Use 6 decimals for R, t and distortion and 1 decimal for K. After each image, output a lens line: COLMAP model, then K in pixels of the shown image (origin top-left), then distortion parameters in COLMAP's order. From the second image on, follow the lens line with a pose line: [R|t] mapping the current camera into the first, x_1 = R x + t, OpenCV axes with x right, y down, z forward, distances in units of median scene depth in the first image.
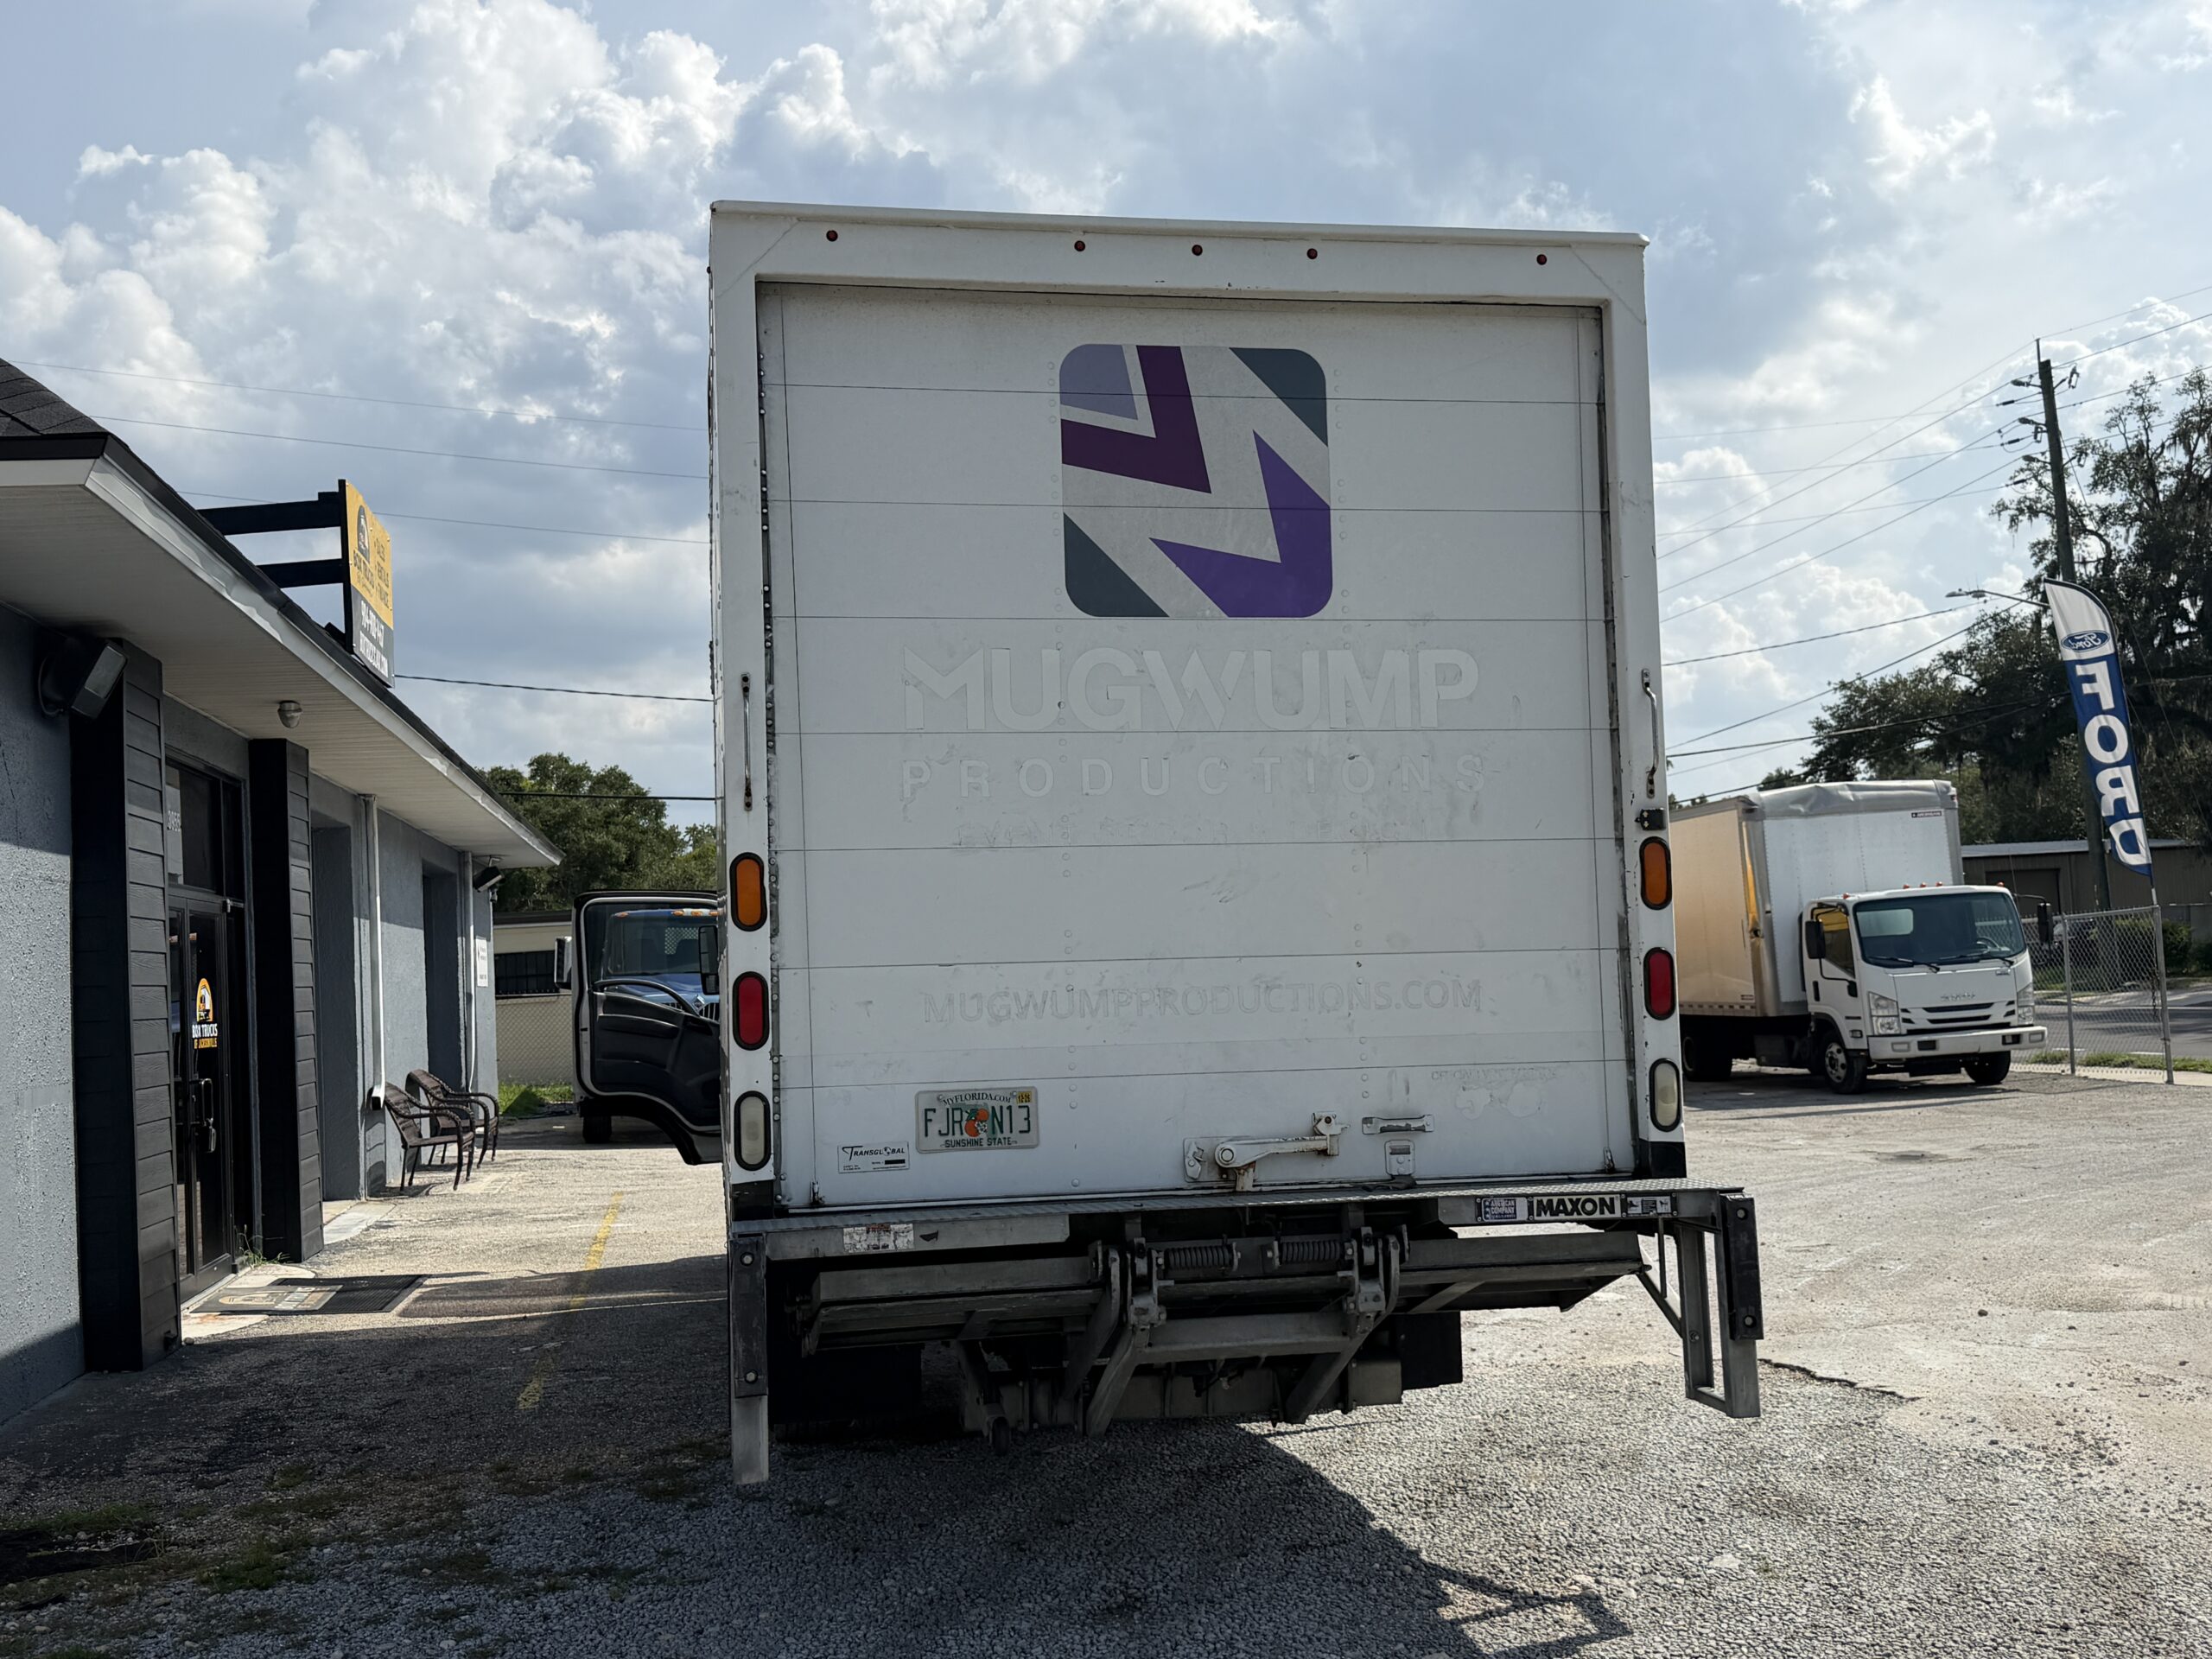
lens RADIAL K [[2133.5, 0, 1106.0], [0, 2133.5, 829.5], [0, 0, 1]] dist [0.091248, 0.001599]
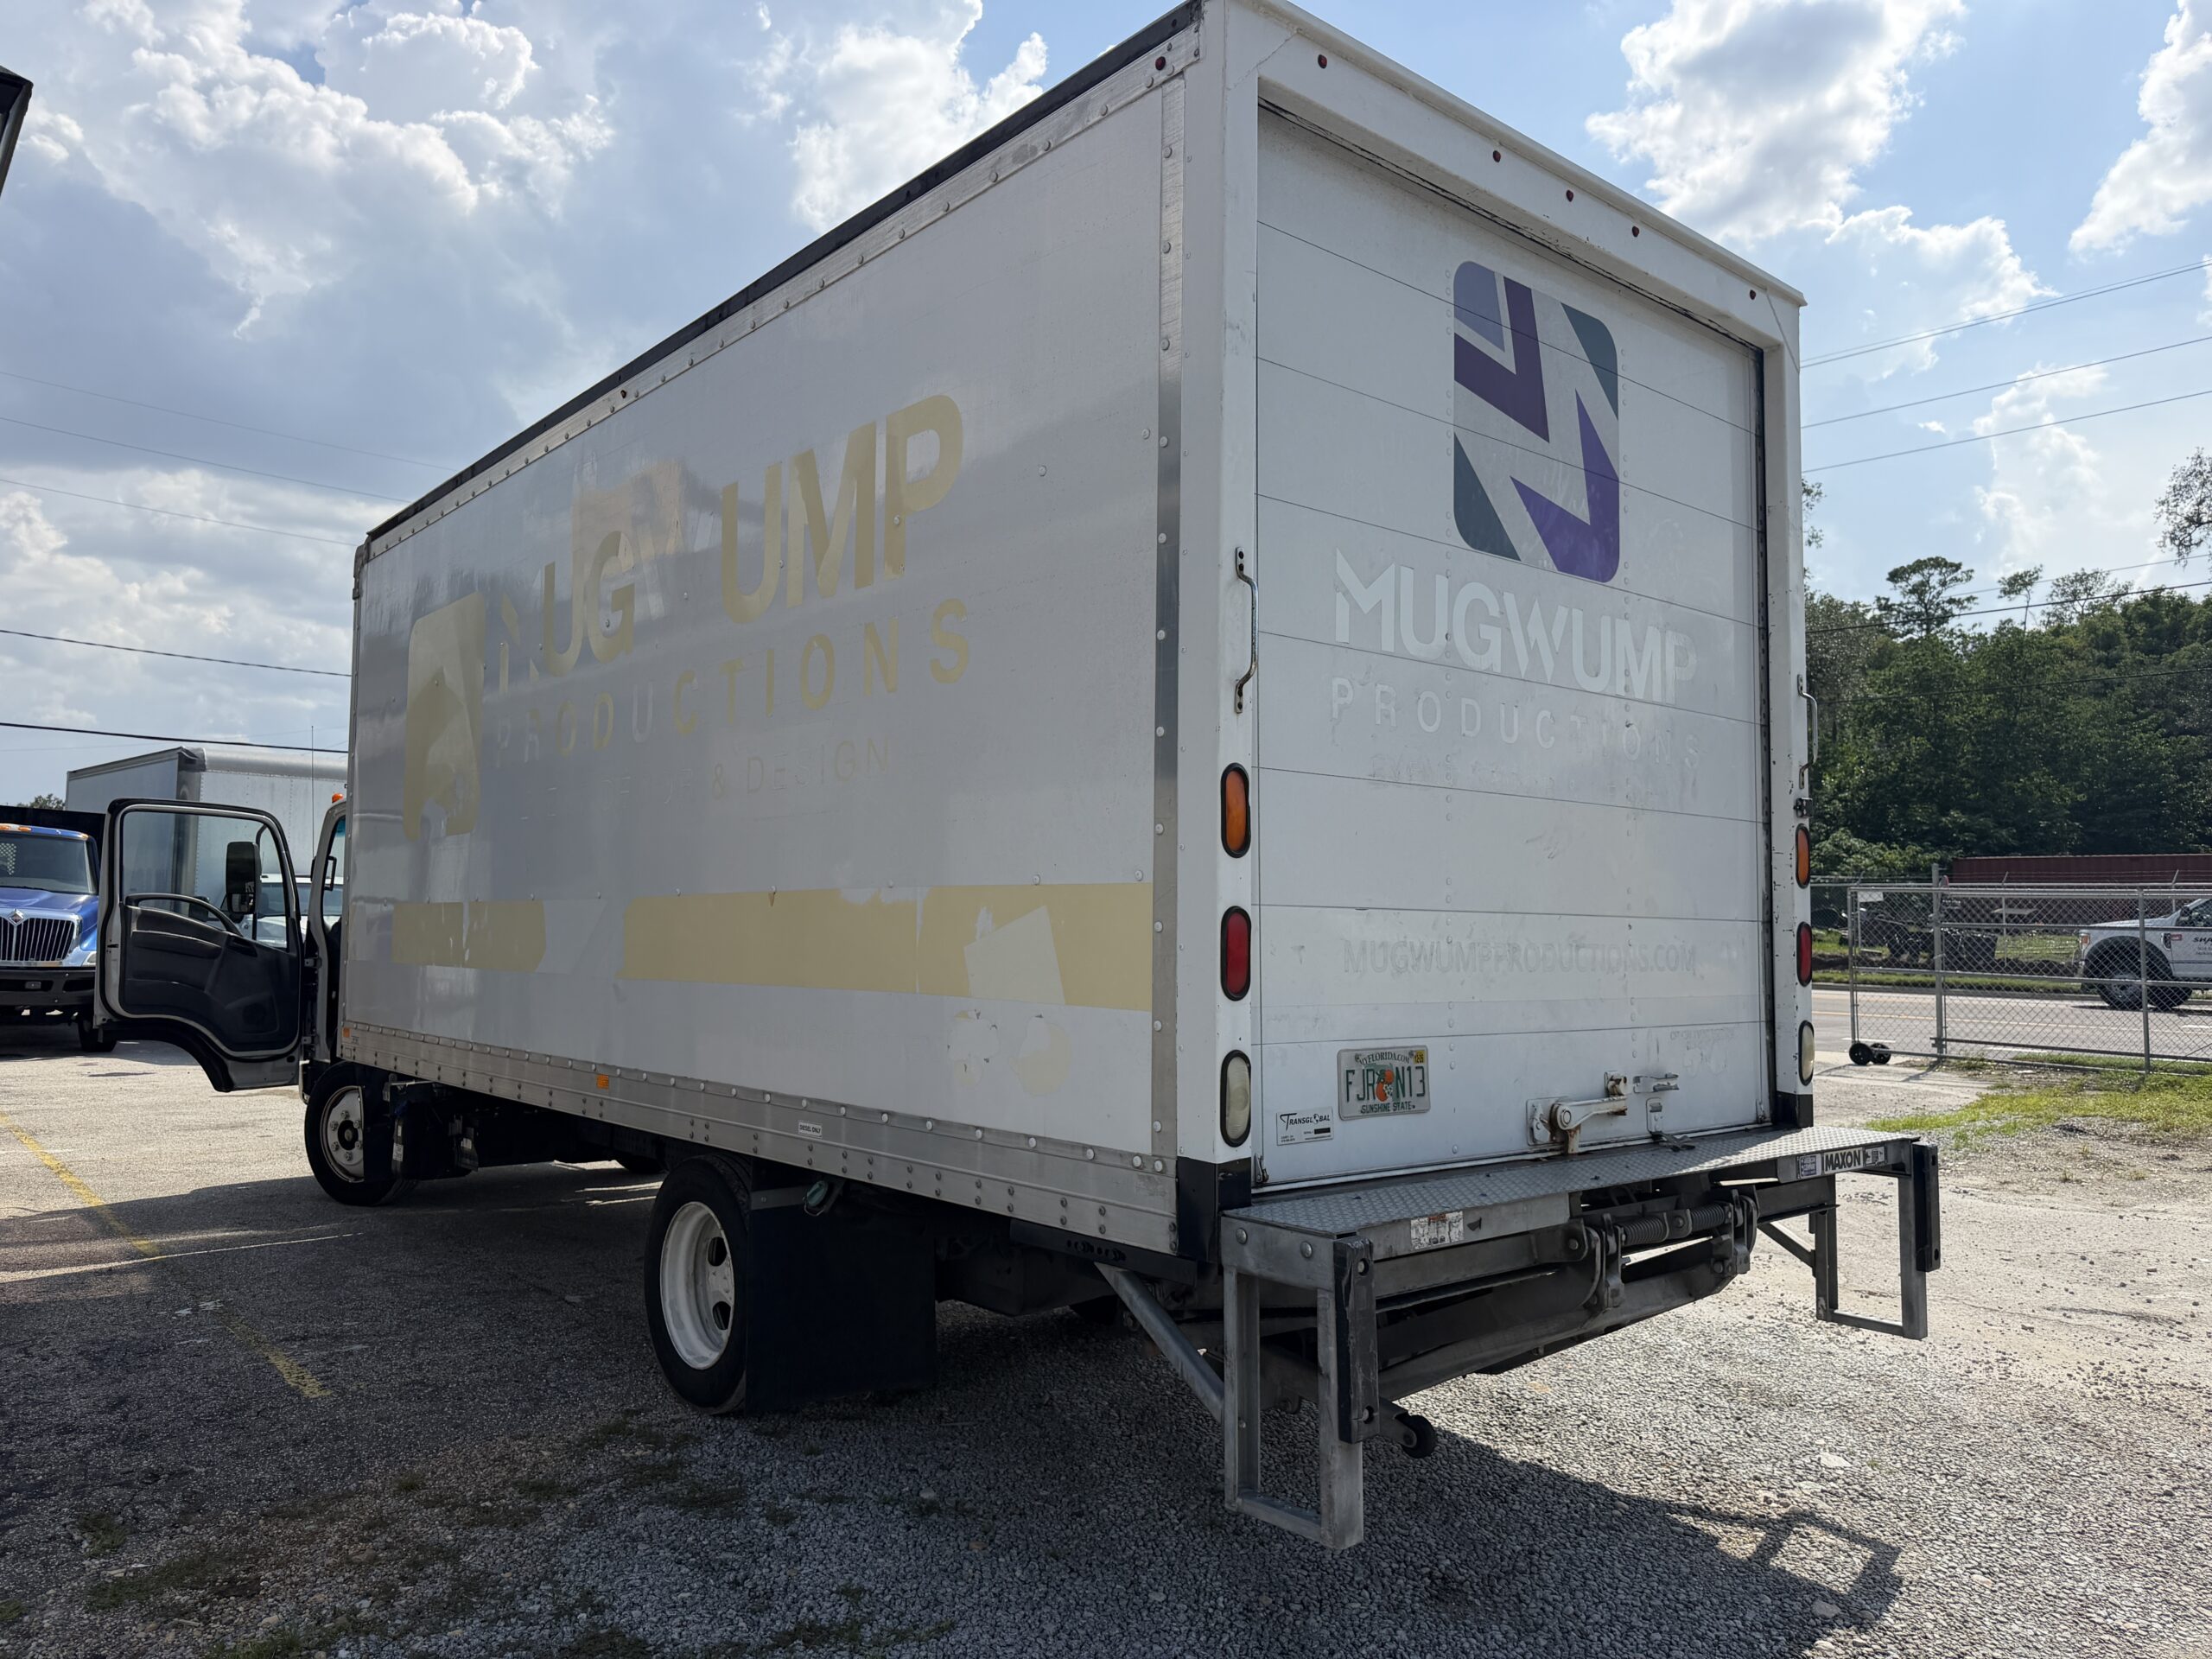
lens RADIAL K [[1546.4, 0, 1106.0], [0, 1546.4, 829.5], [0, 0, 1]] dist [0.097417, -0.085412]
pose [[0.873967, 0.071252, 0.480733, -0.469772], [-0.074995, 0.997118, -0.011447, 0.044341], [-0.480163, -0.026048, 0.876792, 0.468165]]
